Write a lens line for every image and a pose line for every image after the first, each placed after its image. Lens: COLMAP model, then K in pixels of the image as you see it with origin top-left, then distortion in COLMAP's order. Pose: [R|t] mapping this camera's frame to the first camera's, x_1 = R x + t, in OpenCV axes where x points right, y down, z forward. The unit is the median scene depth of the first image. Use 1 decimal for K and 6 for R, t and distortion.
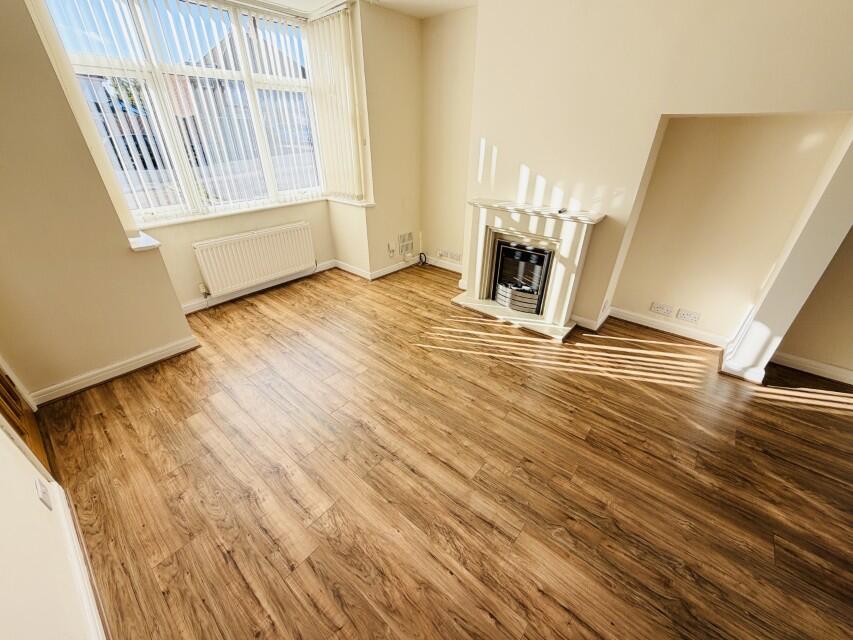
lens RADIAL K [[339.8, 0, 422.3], [0, 339.8, 321.7], [0, 0, 1]] dist [-0.001224, -0.000051]
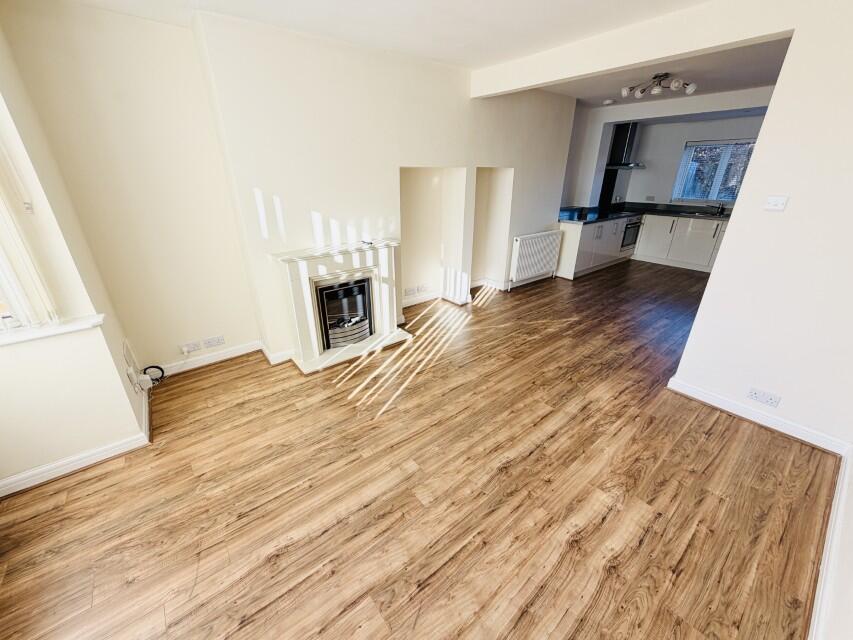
lens RADIAL K [[339.8, 0, 425.9], [0, 339.8, 320.6], [0, 0, 1]] dist [-0.001224, -0.000051]
pose [[0.182713, -0.397026, 0.899436, -0.810301], [0.483931, 0.832658, 0.269243, -0.366546], [-0.855819, 0.386071, 0.344271, 0.603152]]
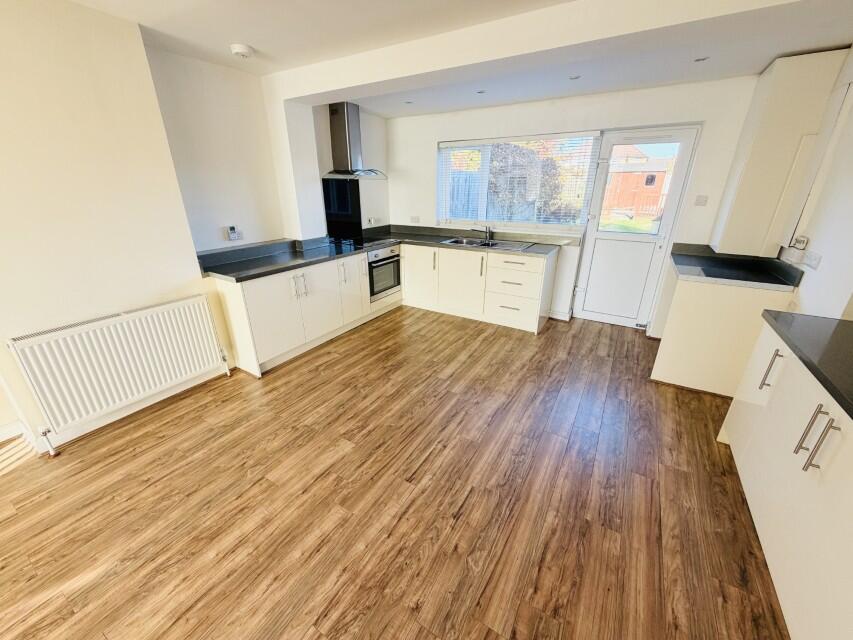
lens RADIAL K [[339.8, 0, 423.3], [0, 339.8, 319.0], [0, 0, 1]] dist [-0.001224, -0.000051]
pose [[-0.159790, -0.364100, 0.917550, 0.329661], [0.485616, 0.780252, 0.394187, 0.115874], [-0.859444, 0.508564, 0.052136, -0.224440]]
